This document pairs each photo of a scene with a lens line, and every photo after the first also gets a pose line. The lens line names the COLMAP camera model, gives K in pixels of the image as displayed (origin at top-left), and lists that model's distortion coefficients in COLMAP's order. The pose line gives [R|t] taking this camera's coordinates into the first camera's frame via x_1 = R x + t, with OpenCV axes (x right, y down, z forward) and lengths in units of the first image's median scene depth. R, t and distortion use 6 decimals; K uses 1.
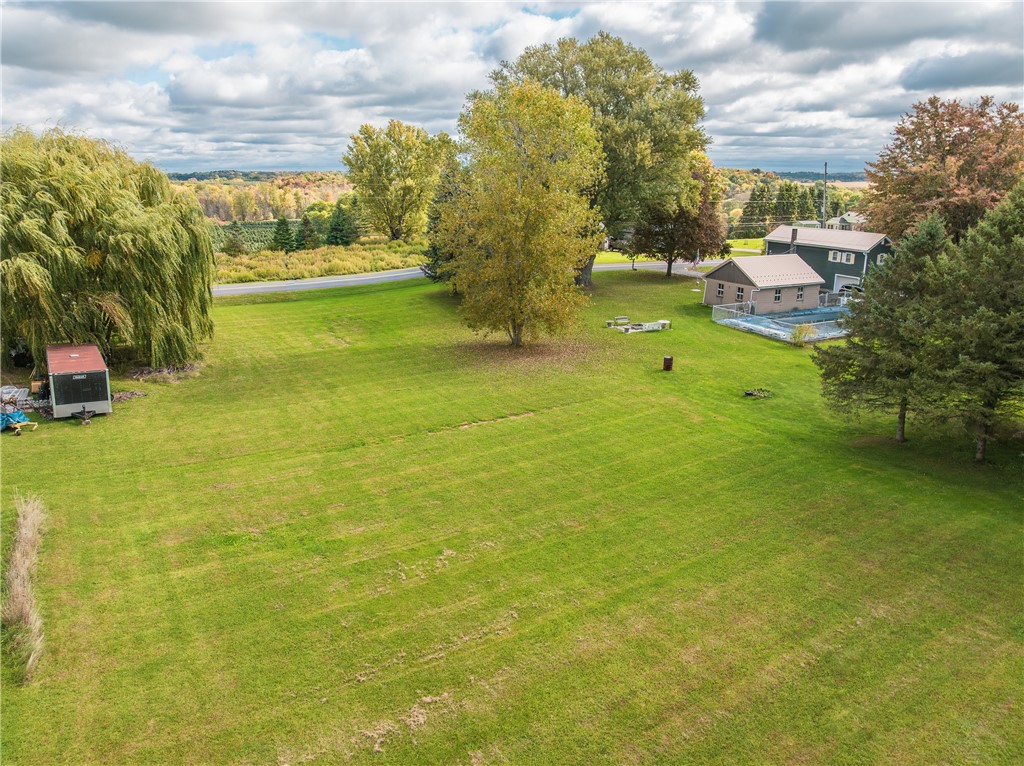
lens RADIAL K [[724.8, 0, 505.5], [0, 724.8, 389.7], [0, 0, 1]] dist [-0.034816, -0.008909]
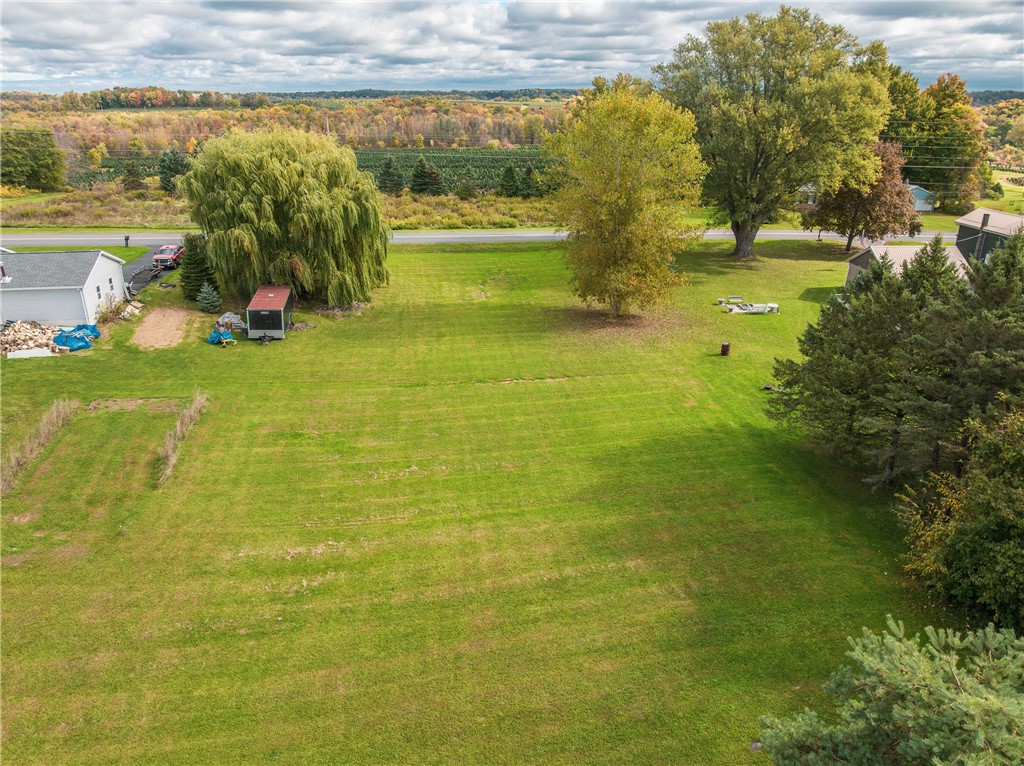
lens RADIAL K [[724.8, 0, 505.5], [0, 724.8, 389.7], [0, 0, 1]] dist [-0.034816, -0.008909]
pose [[0.923304, 0.146722, -0.354939, 0.375390], [-0.109986, 0.986458, 0.121669, -0.086477], [0.367984, -0.073299, 0.926938, -0.194232]]
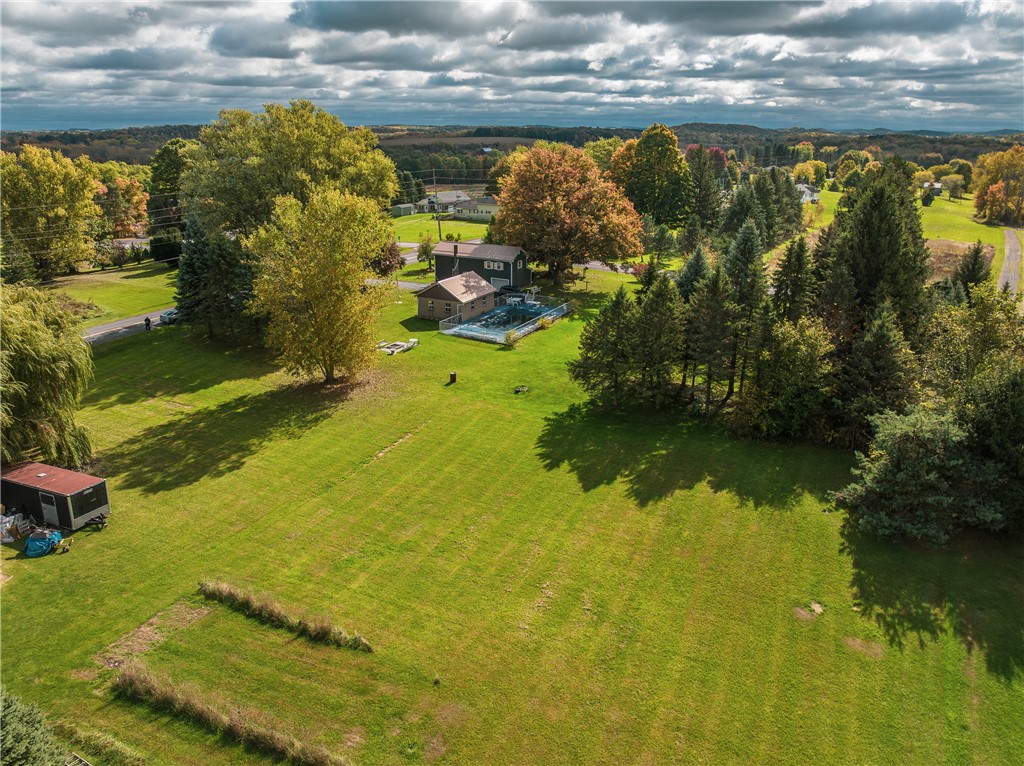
lens RADIAL K [[724.8, 0, 505.5], [0, 724.8, 389.7], [0, 0, 1]] dist [-0.034816, -0.008909]
pose [[0.827737, -0.192342, 0.527120, -0.547662], [0.161324, 0.981327, 0.104751, -0.175449], [-0.537425, -0.001669, 0.843310, -0.341853]]
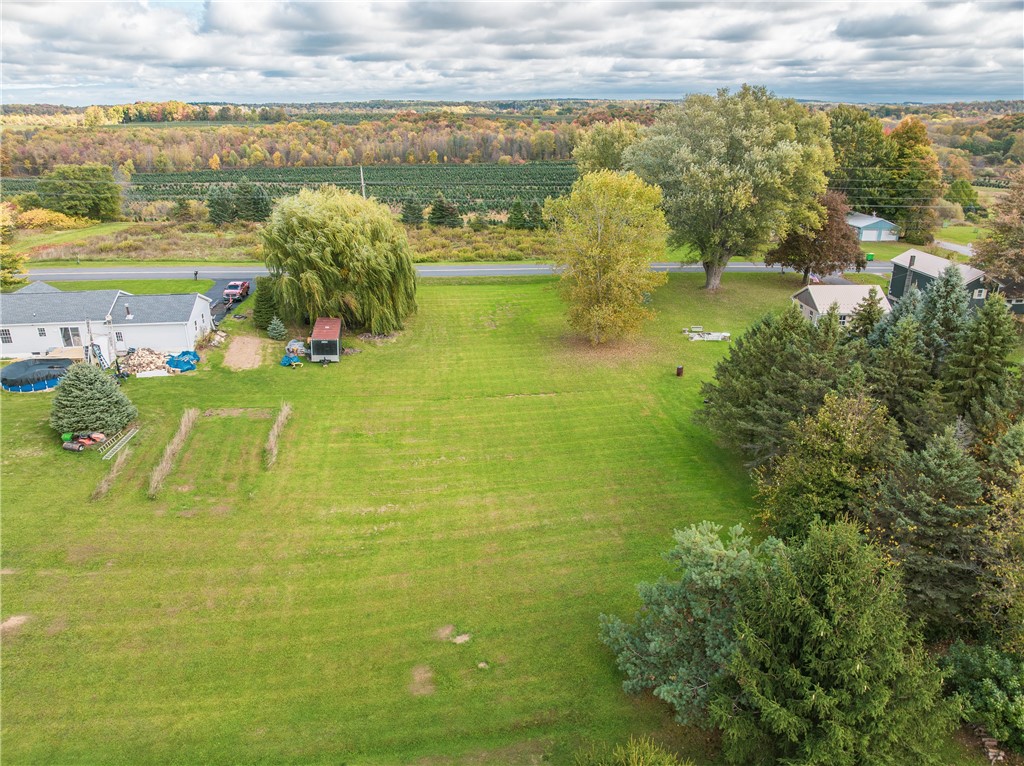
lens RADIAL K [[724.8, 0, 505.5], [0, 724.8, 389.7], [0, 0, 1]] dist [-0.034816, -0.008909]
pose [[0.917043, 0.146047, -0.371083, 0.529437], [-0.111666, 0.987342, 0.112631, -0.146401], [0.382836, -0.061850, 0.921744, -0.551750]]
